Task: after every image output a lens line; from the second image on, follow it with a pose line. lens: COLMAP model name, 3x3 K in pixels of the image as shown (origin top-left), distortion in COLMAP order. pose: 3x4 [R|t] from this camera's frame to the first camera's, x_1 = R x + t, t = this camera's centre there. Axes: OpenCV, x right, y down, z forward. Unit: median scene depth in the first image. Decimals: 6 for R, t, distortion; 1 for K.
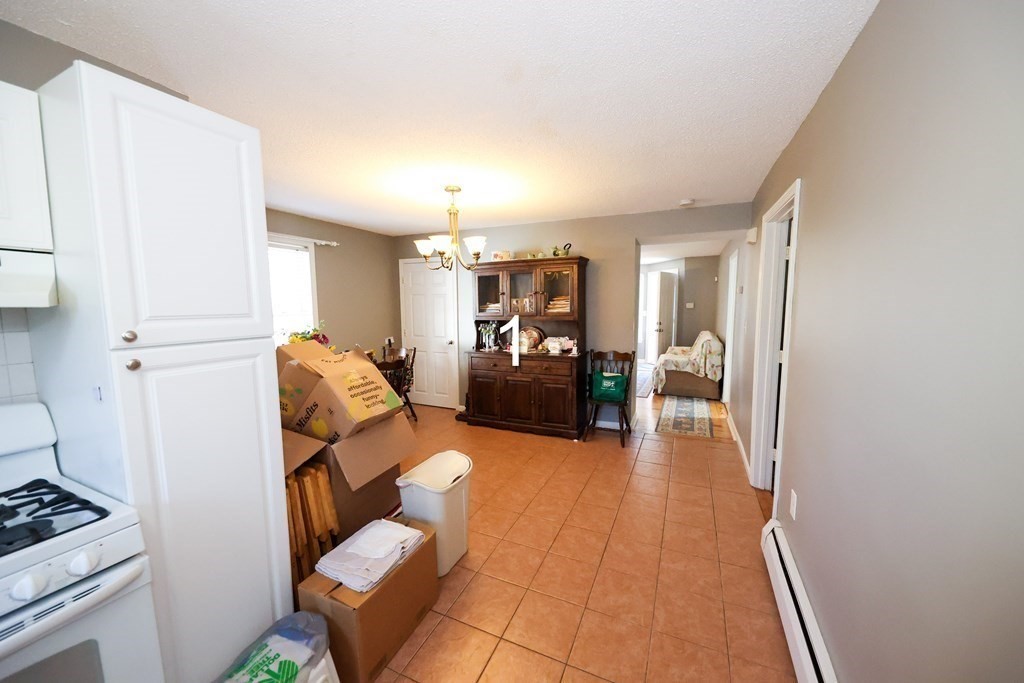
lens RADIAL K [[376.5, 0, 512.8], [0, 376.5, 342.3], [0, 0, 1]] dist [0.000066, -0.000009]
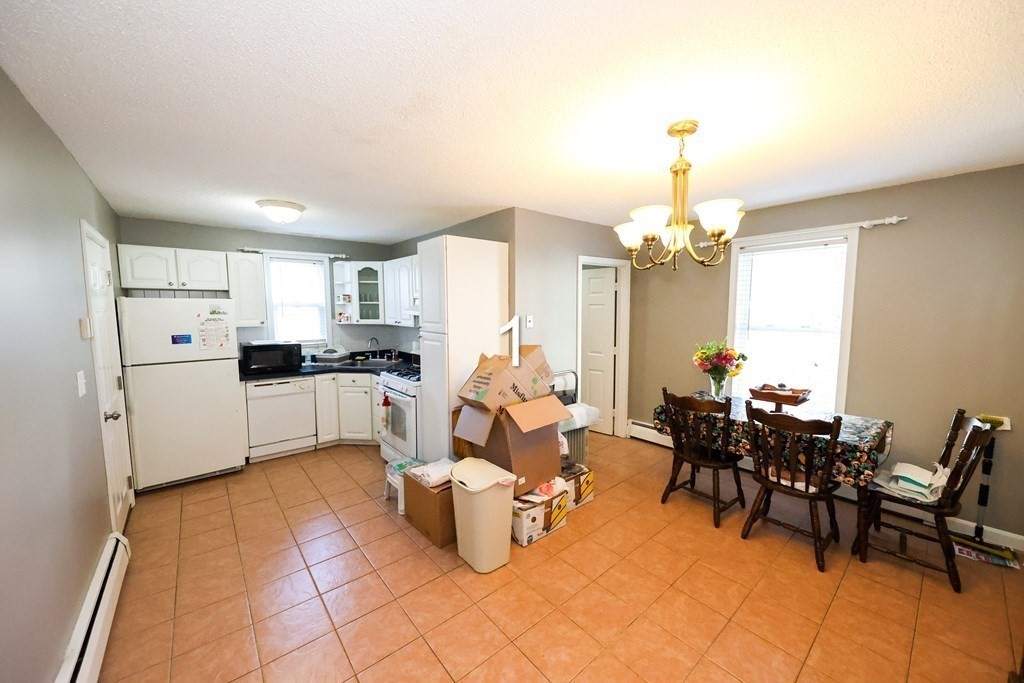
lens RADIAL K [[376.5, 0, 511.6], [0, 376.5, 341.1], [0, 0, 1]] dist [0.000066, -0.000009]
pose [[-0.418744, 0.080844, -0.904499, 0.418367], [-0.091740, 0.987168, 0.130705, -0.108586], [0.903458, 0.137711, -0.405954, 0.862186]]
